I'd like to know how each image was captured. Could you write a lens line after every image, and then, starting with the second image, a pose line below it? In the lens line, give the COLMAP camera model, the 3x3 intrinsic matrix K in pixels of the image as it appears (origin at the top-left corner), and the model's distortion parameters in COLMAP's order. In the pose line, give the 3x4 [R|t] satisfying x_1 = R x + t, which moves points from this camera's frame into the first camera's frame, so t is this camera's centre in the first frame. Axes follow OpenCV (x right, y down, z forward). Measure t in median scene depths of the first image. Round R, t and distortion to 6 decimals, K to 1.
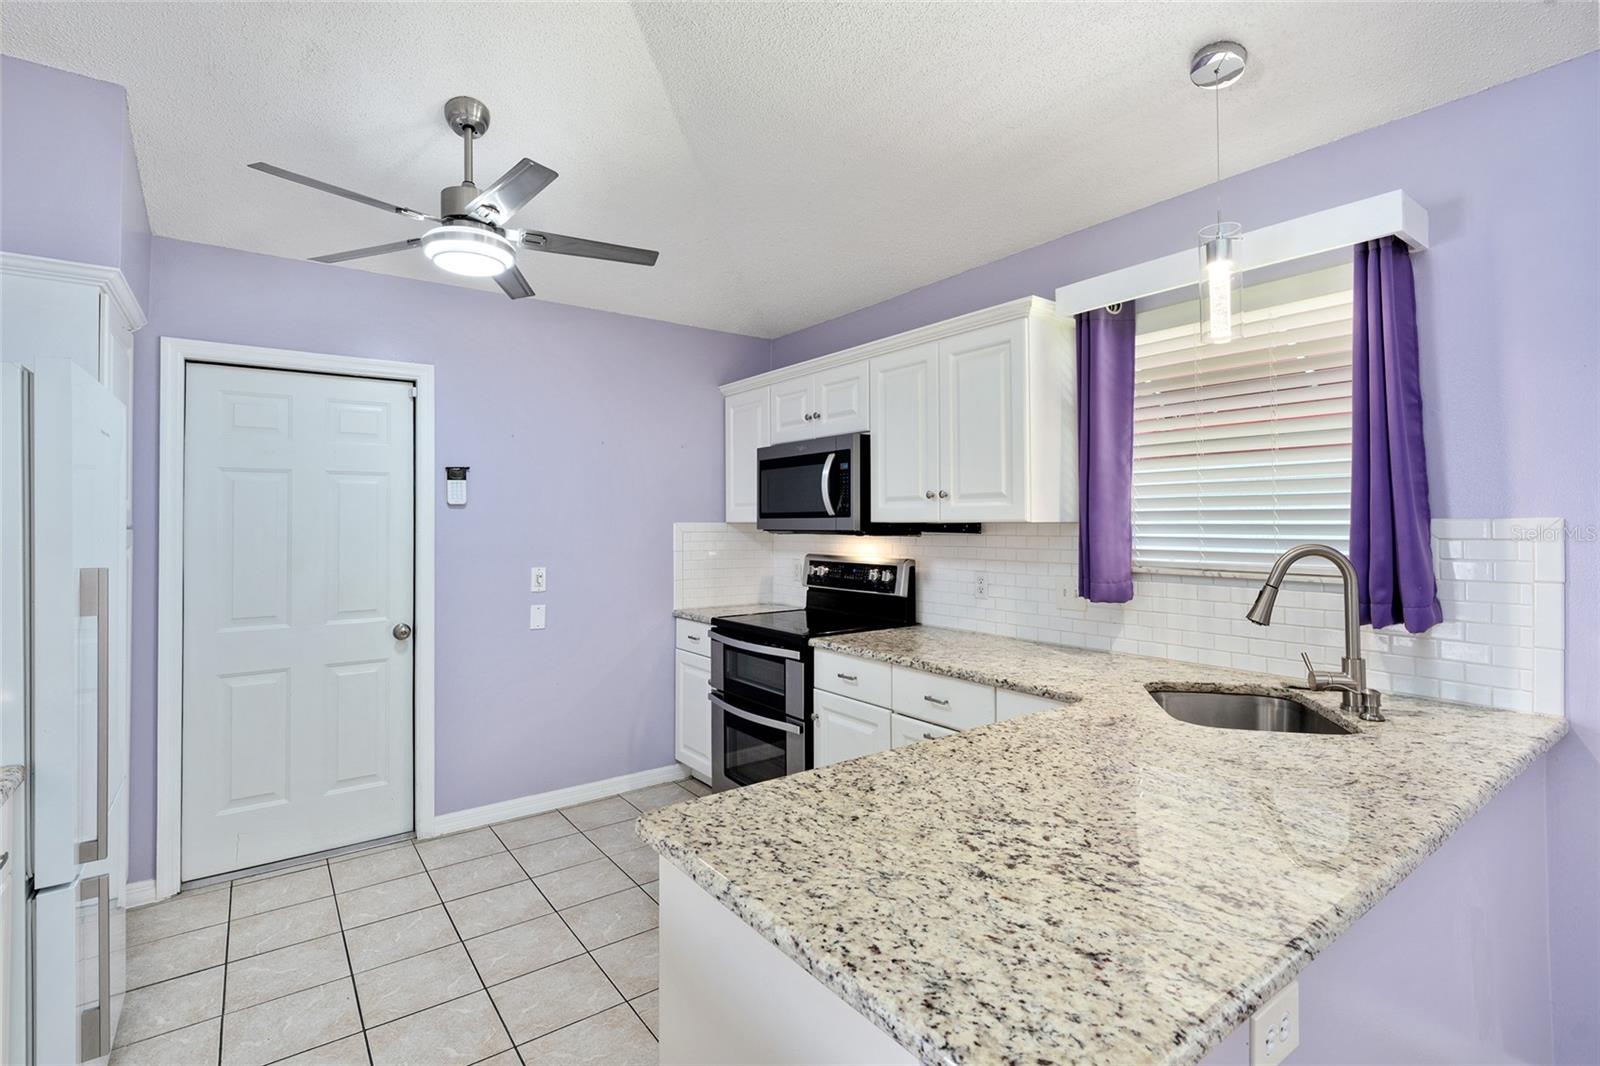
lens RADIAL K [[751.7, 0, 814.2], [0, 751.7, 511.7], [0, 0, 1]] dist [-0.001420, 0.000707]
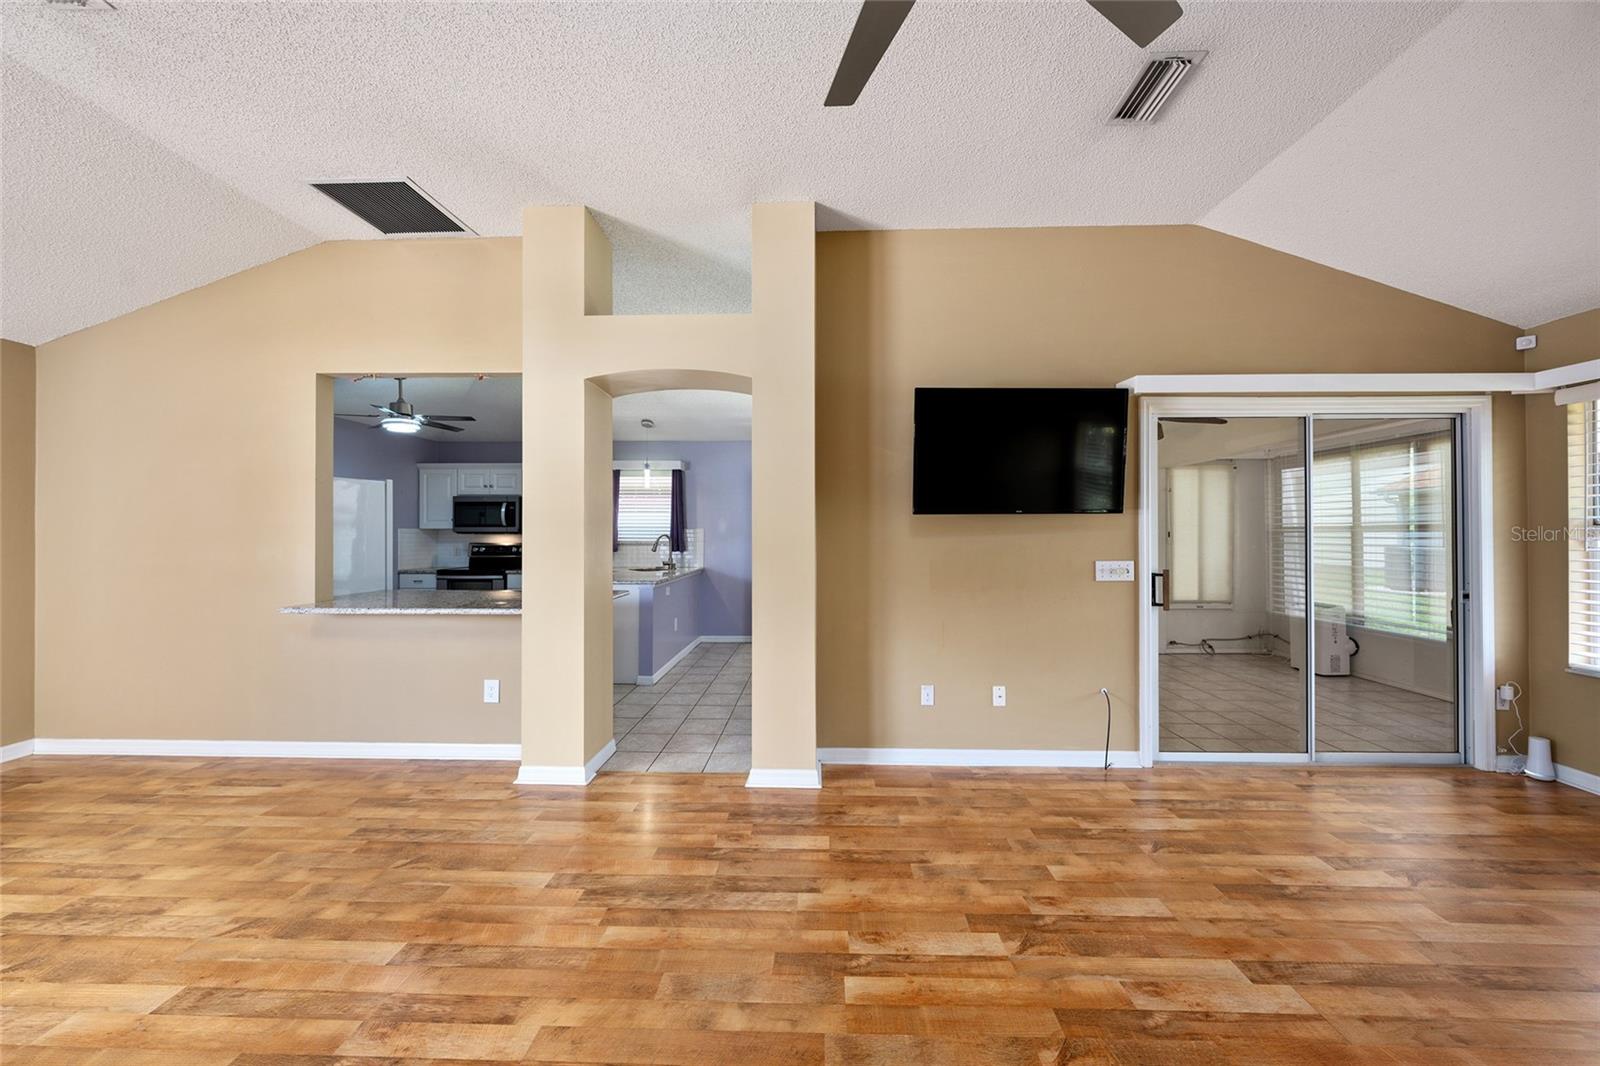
lens RADIAL K [[574.3, 0, 804.3], [0, 574.3, 532.2], [0, 0, 1]] dist [-0.002370, -0.000486]
pose [[0.609390, 0.012836, 0.792767, -1.041631], [-0.015884, 0.999866, -0.003979, 0.019507], [-0.792712, -0.010168, 0.609512, -1.183894]]
